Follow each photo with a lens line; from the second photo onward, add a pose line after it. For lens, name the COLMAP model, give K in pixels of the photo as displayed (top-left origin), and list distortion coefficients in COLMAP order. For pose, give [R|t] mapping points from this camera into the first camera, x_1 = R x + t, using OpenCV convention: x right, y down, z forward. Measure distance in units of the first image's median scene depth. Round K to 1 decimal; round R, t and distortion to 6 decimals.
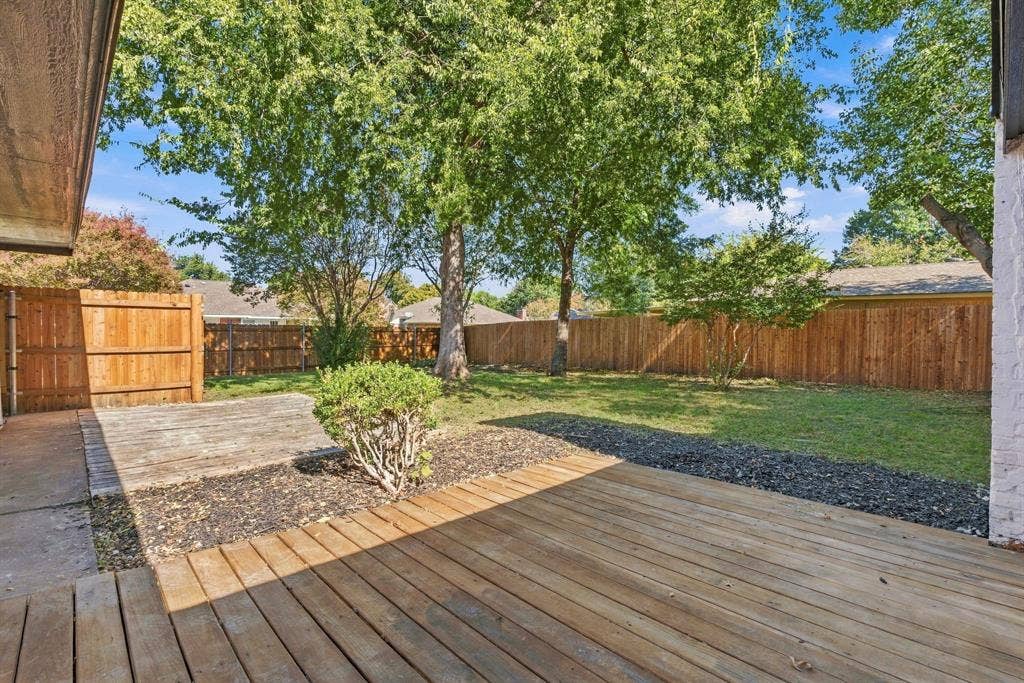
lens RADIAL K [[485.5, 0, 511.3], [0, 485.5, 340.2], [0, 0, 1]] dist [-0.005209, -0.001453]
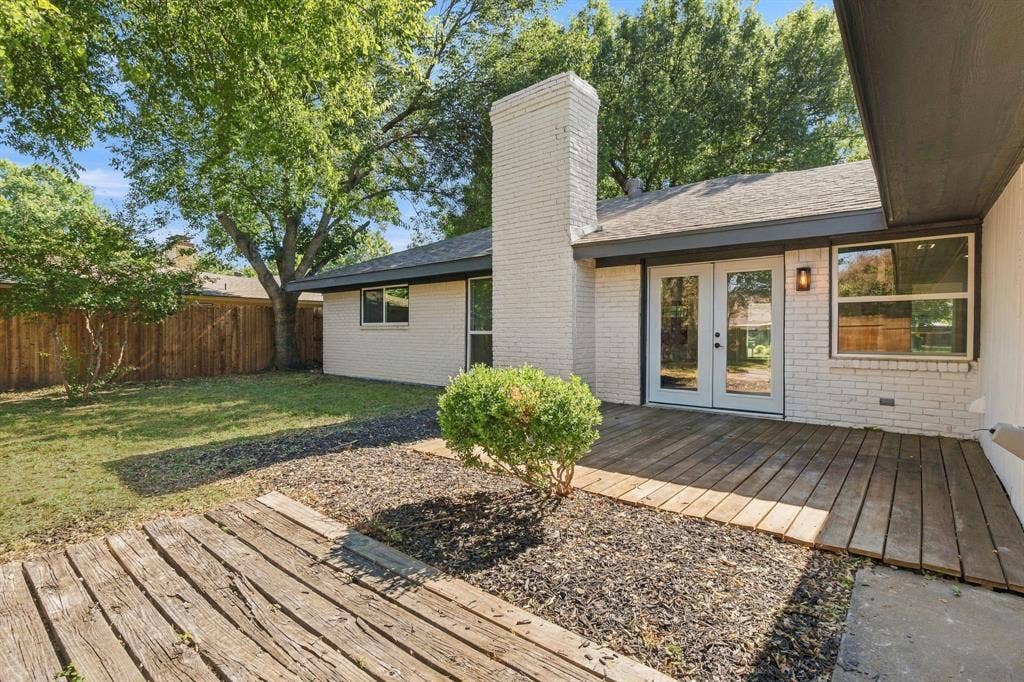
lens RADIAL K [[485.5, 0, 510.9], [0, 485.5, 336.3], [0, 0, 1]] dist [-0.005209, -0.001453]
pose [[-0.132358, -0.016276, 0.991068, -0.418943], [0.016618, 0.999688, 0.018637, -0.005027], [-0.991063, 0.018936, -0.132046, 0.441241]]
